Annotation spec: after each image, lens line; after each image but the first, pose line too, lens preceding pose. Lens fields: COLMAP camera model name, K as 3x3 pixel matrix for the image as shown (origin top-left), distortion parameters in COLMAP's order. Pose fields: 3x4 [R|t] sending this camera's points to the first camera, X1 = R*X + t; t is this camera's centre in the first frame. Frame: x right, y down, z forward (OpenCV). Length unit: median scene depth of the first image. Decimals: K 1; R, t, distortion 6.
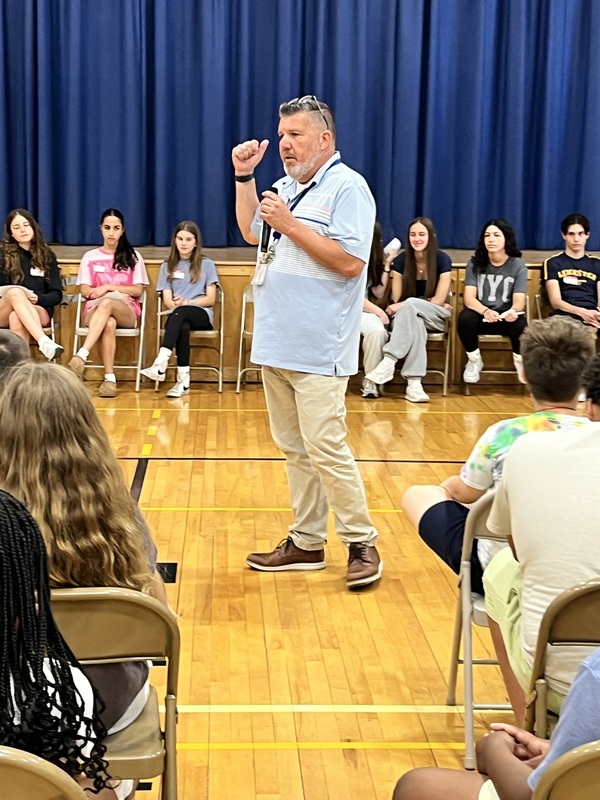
lens RADIAL K [[1631.6, 0, 301.9], [0, 1631.6, 399.0], [0, 0, 1]] dist [0.168564, 0.000000]
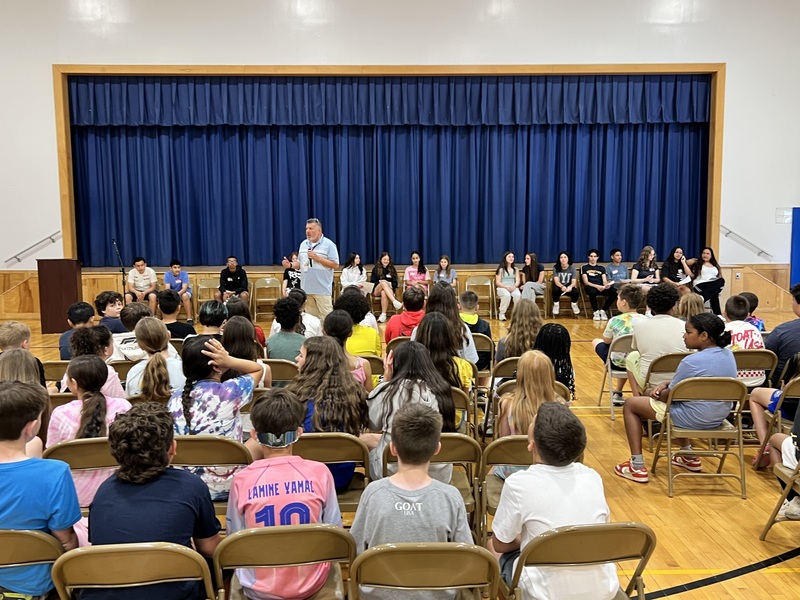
lens RADIAL K [[752.7, 0, 399.9], [0, 752.7, 304.4], [0, 0, 1]] dist [-0.040446, 0.000000]
pose [[0.999088, -0.022702, -0.036165, -0.100114], [0.021412, 0.999135, -0.035653, 0.012059], [0.036944, 0.034846, 0.998710, -0.204023]]
